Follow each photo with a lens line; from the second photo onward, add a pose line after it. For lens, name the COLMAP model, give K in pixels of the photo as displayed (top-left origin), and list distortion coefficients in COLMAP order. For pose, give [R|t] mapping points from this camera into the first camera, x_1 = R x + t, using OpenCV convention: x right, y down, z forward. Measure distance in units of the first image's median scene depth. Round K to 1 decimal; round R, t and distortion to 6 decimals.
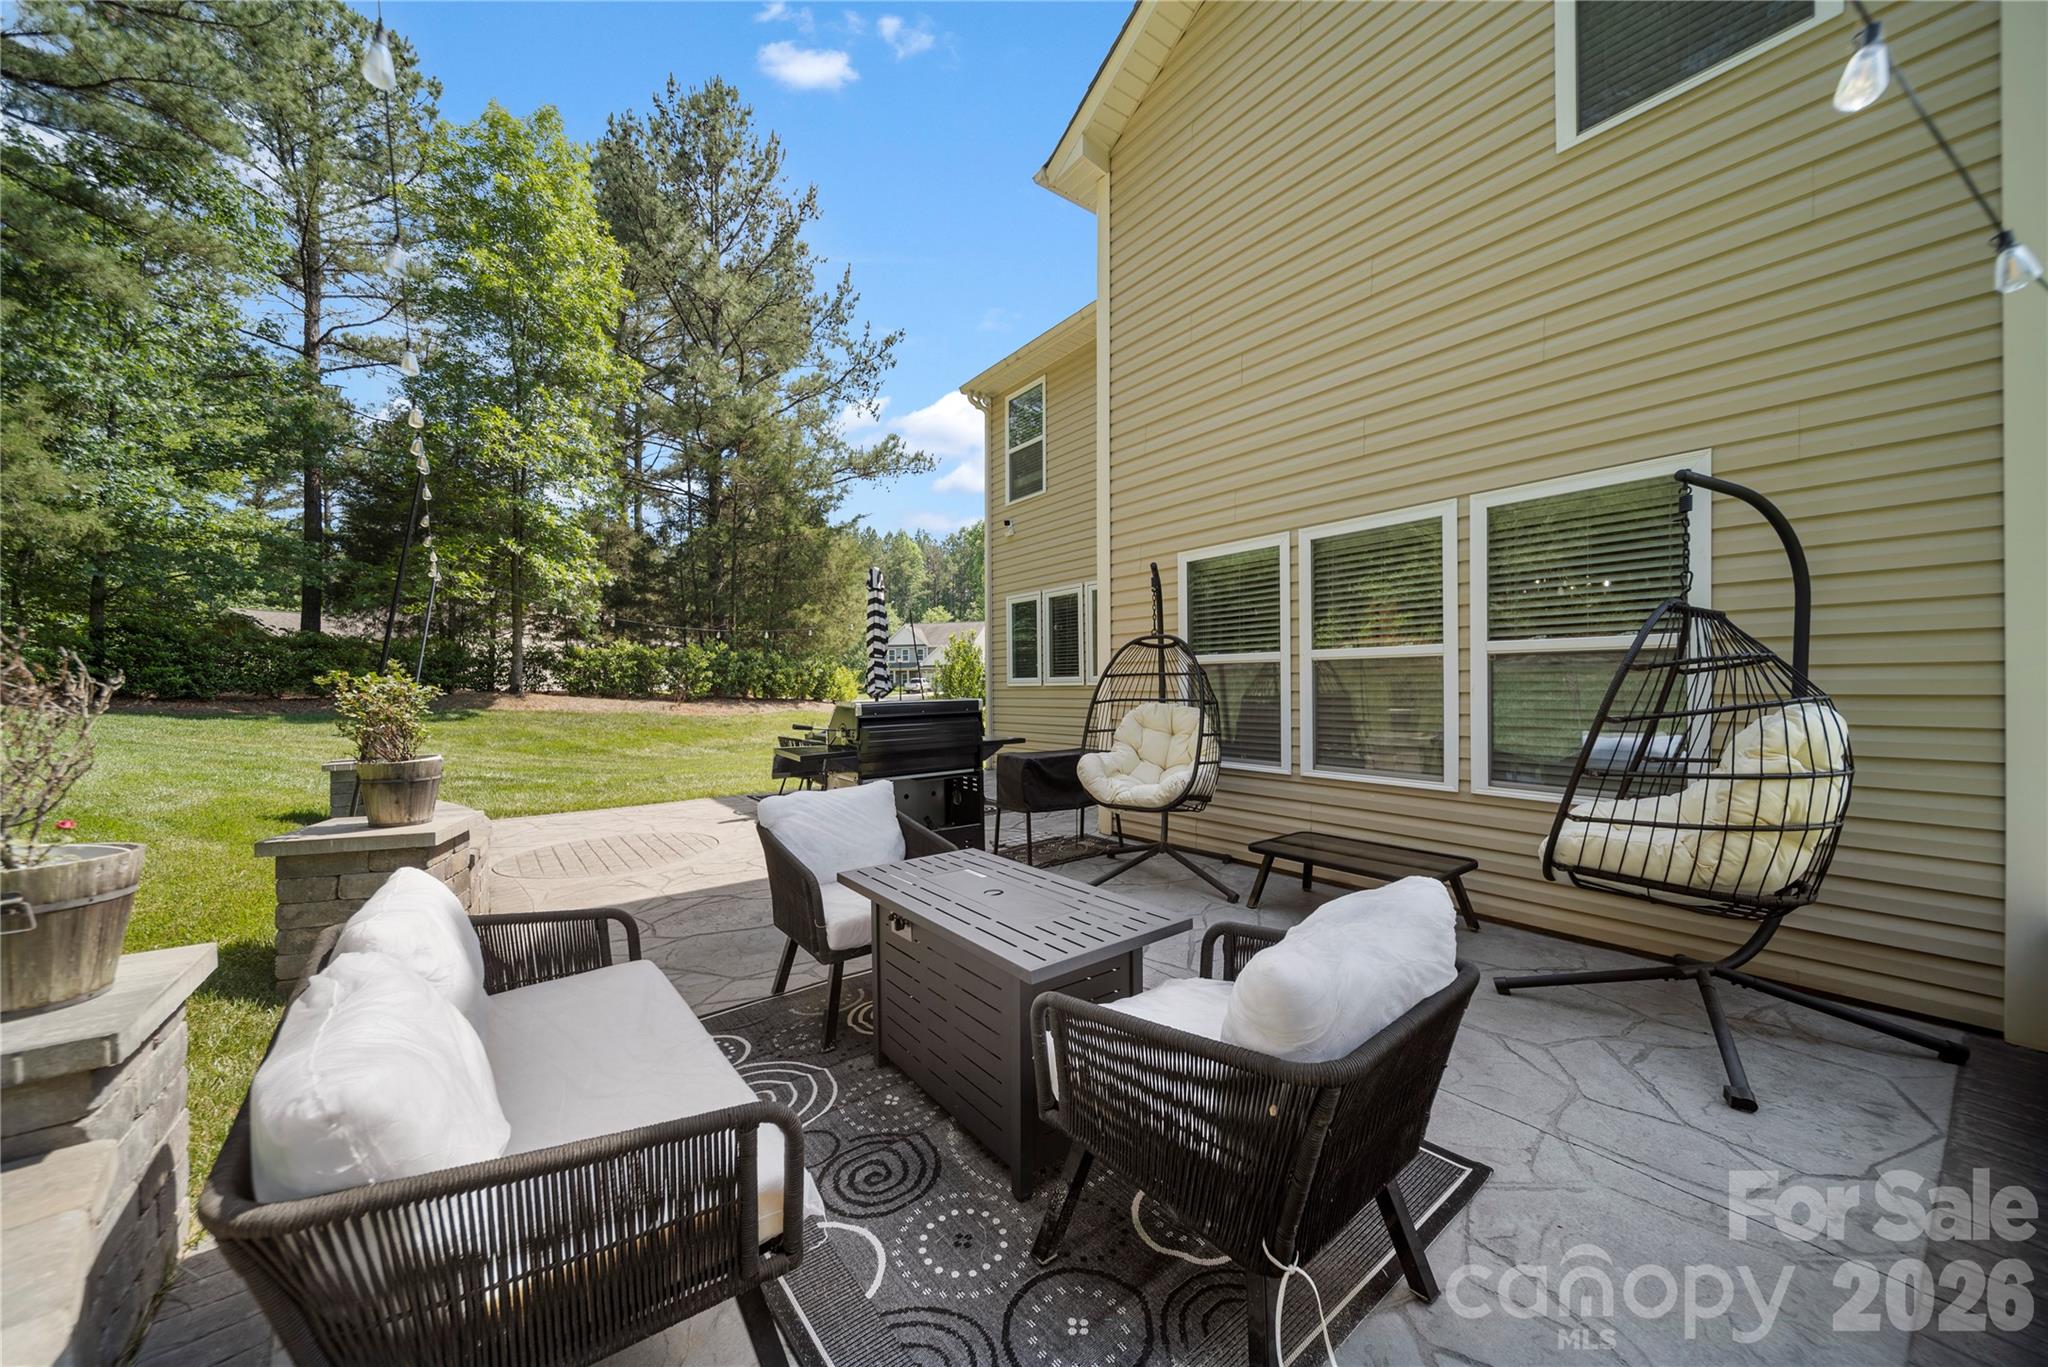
lens RADIAL K [[744.2, 0, 1030.8], [0, 744.2, 684.6], [0, 0, 1]] dist [0.002435, -0.000407]
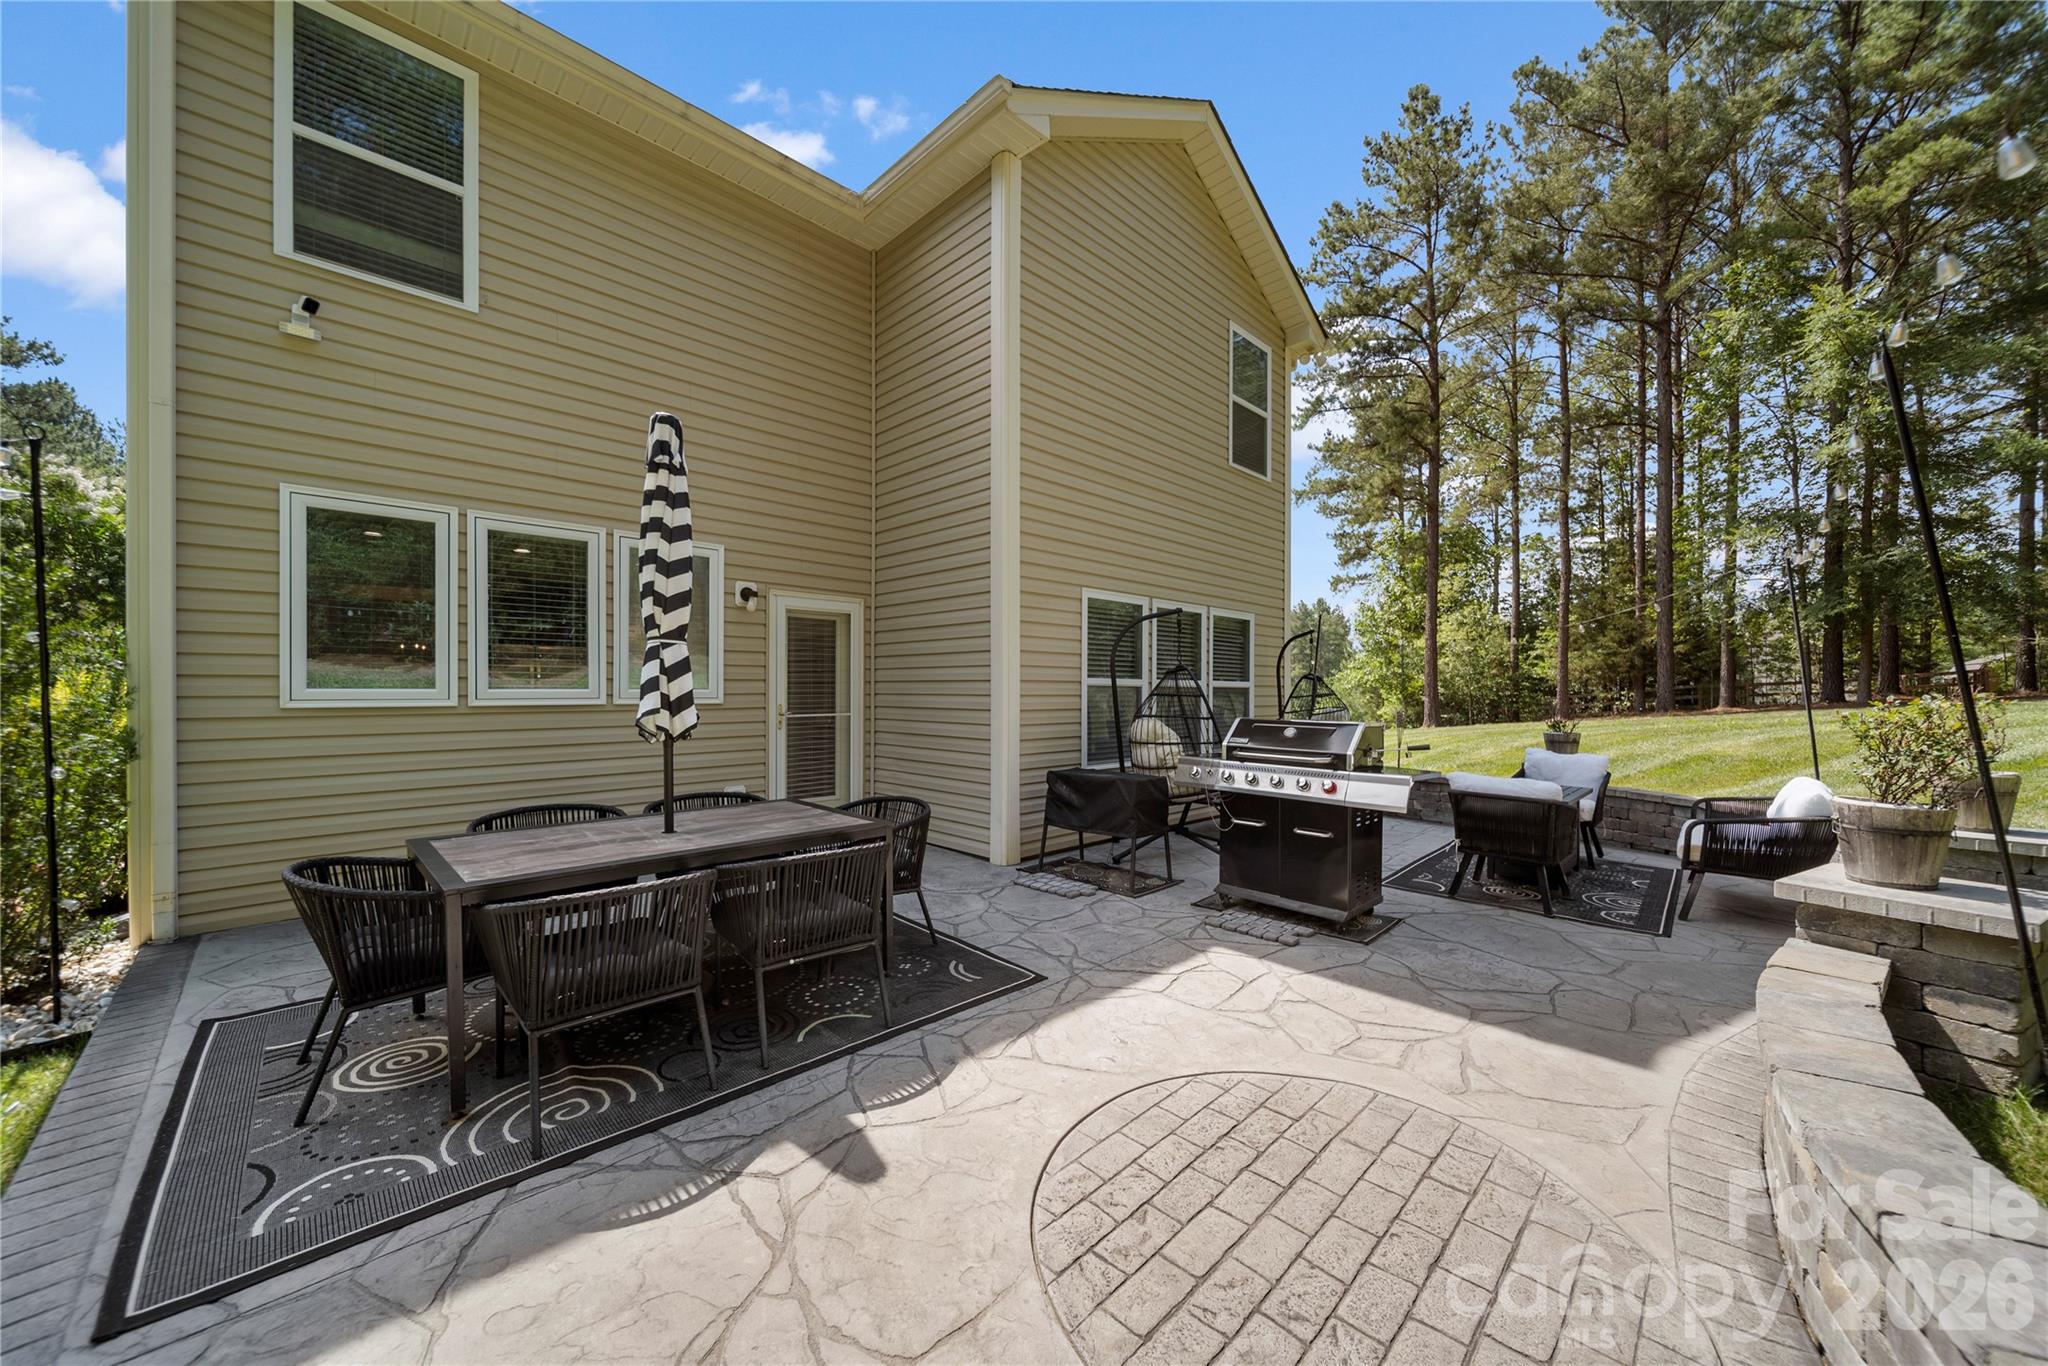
lens RADIAL K [[744.2, 0, 1031.1], [0, 744.2, 690.2], [0, 0, 1]] dist [0.002435, -0.000407]
pose [[-0.154027, 0.002831, 0.988063, -0.521464], [-0.004848, 0.999982, -0.003621, -0.008334], [-0.988055, -0.005348, -0.154010, 0.709407]]
